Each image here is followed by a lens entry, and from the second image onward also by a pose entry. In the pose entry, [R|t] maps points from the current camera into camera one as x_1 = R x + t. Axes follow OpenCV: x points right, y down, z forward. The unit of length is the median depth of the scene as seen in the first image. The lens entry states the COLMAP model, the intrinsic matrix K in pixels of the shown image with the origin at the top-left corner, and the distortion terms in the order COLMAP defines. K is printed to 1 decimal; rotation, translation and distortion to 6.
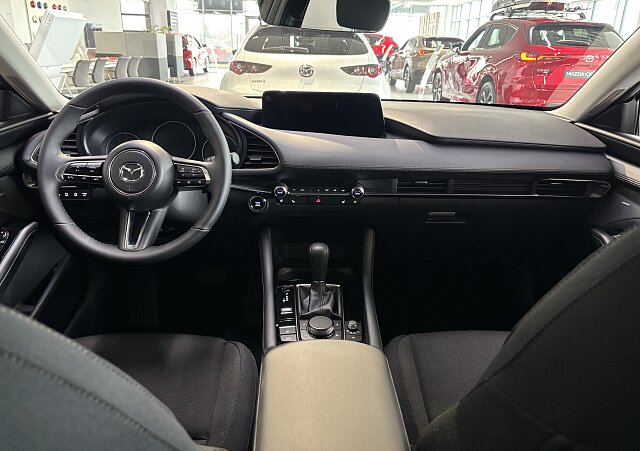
lens RADIAL K [[493.3, 0, 321.0], [0, 493.3, 227.2], [0, 0, 1]] dist [0.006292, 0.001849]
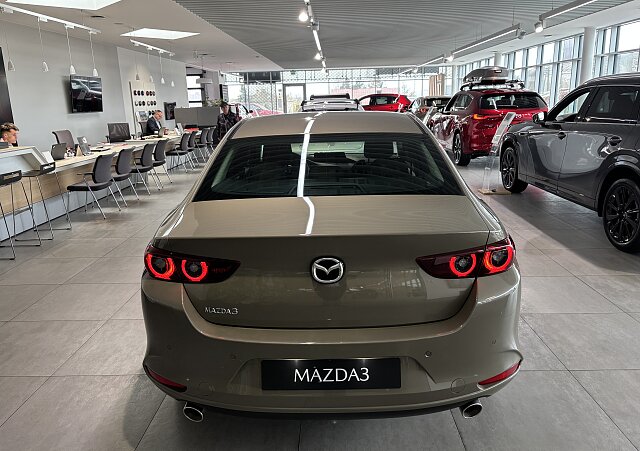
lens RADIAL K [[493.3, 0, 319.3], [0, 493.3, 226.1], [0, 0, 1]] dist [0.006292, 0.001849]
pose [[0.996590, -0.035947, -0.074267, 0.013485], [0.028430, 0.994590, -0.099908, 0.043640], [0.077456, 0.097456, 0.992221, -0.177320]]
